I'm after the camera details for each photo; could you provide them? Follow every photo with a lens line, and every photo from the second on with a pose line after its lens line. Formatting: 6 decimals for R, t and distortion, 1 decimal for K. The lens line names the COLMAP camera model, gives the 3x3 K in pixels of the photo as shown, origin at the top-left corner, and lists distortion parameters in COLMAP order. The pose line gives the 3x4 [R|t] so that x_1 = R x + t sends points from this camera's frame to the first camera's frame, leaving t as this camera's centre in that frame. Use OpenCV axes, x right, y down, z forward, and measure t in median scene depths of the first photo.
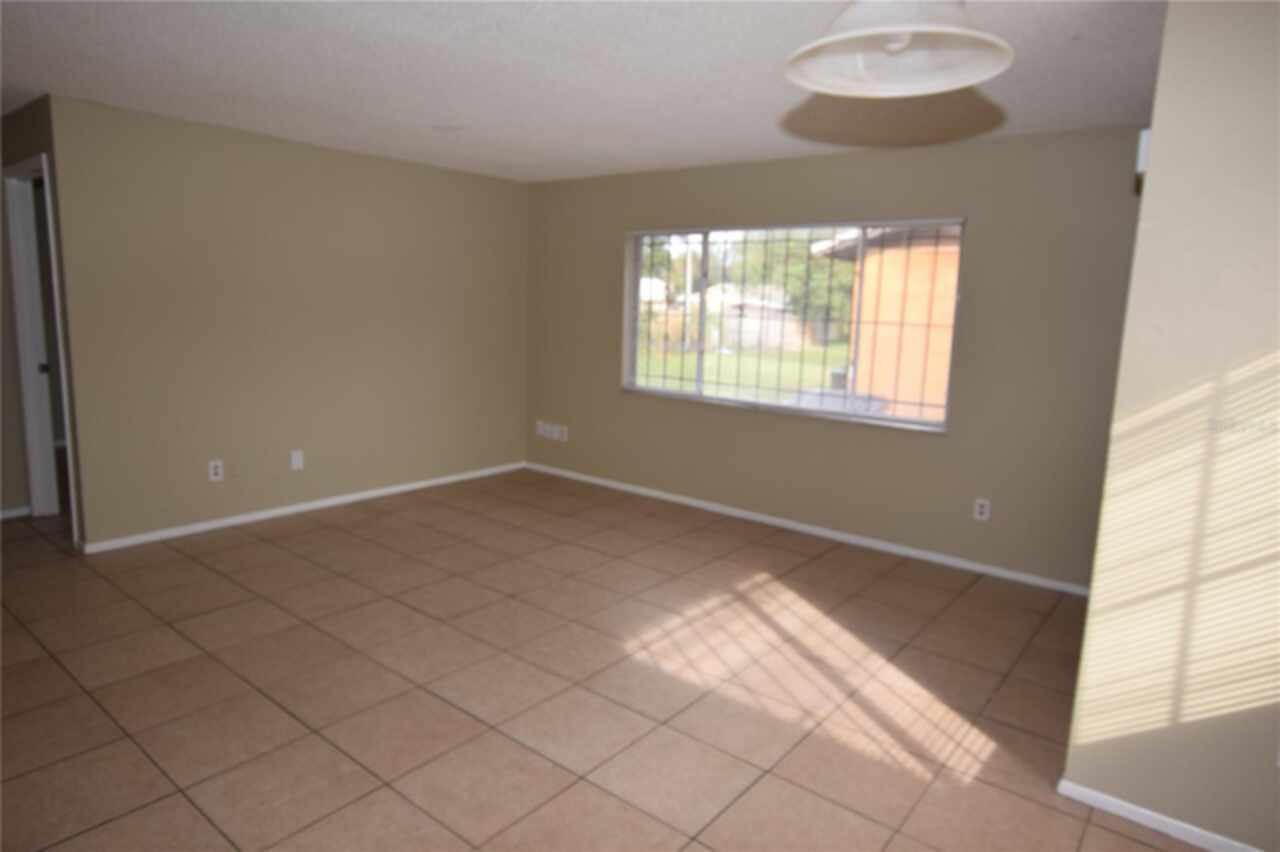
lens RADIAL K [[775.4, 0, 637.8], [0, 775.4, 427.1], [0, 0, 1]] dist [-0.024235, 0.000085]
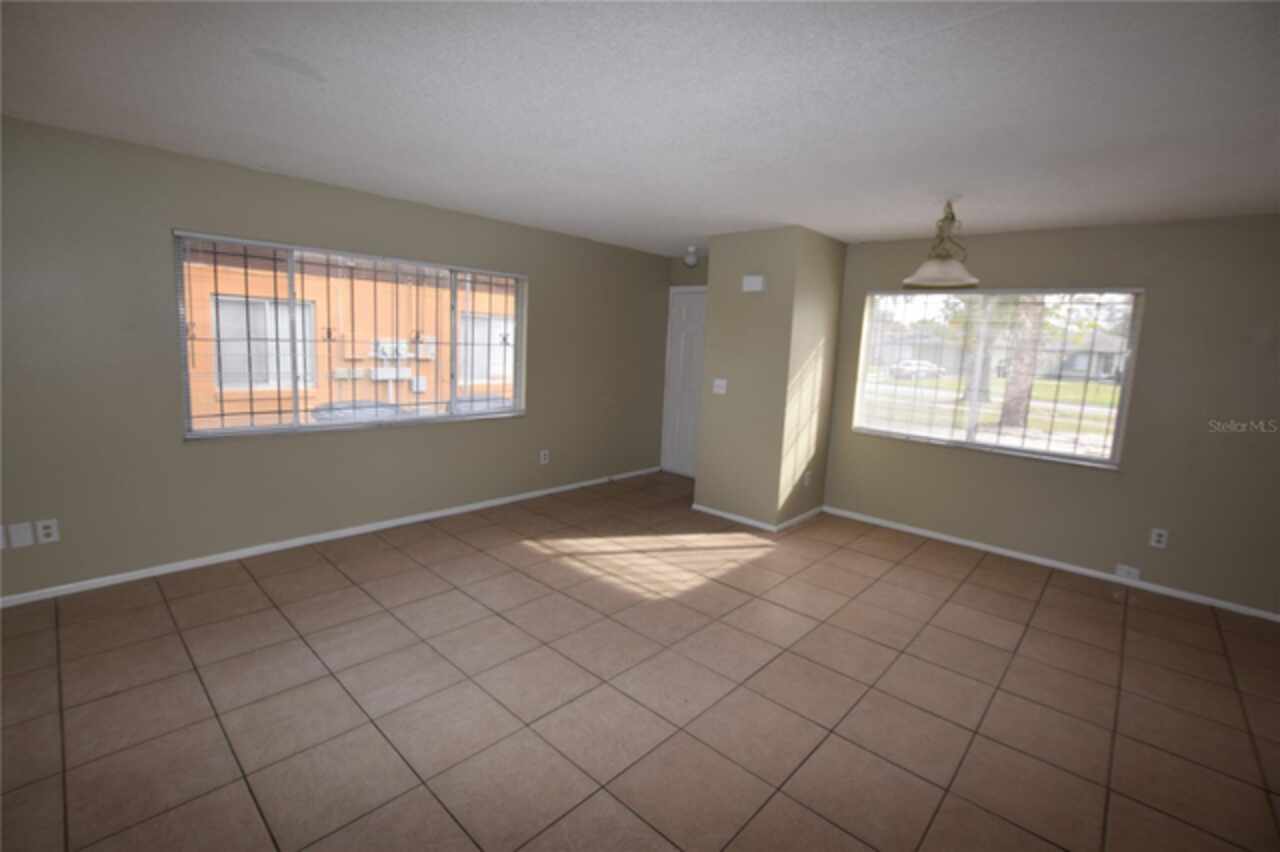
lens RADIAL K [[564.2, 0, 636.8], [0, 564.2, 417.5], [0, 0, 1]] dist [-0.030687, 0.004979]
pose [[0.071079, -0.165723, 0.983608, -0.889905], [0.118716, 0.980498, 0.156620, -0.175022], [-0.990381, 0.105638, 0.089367, 0.872391]]
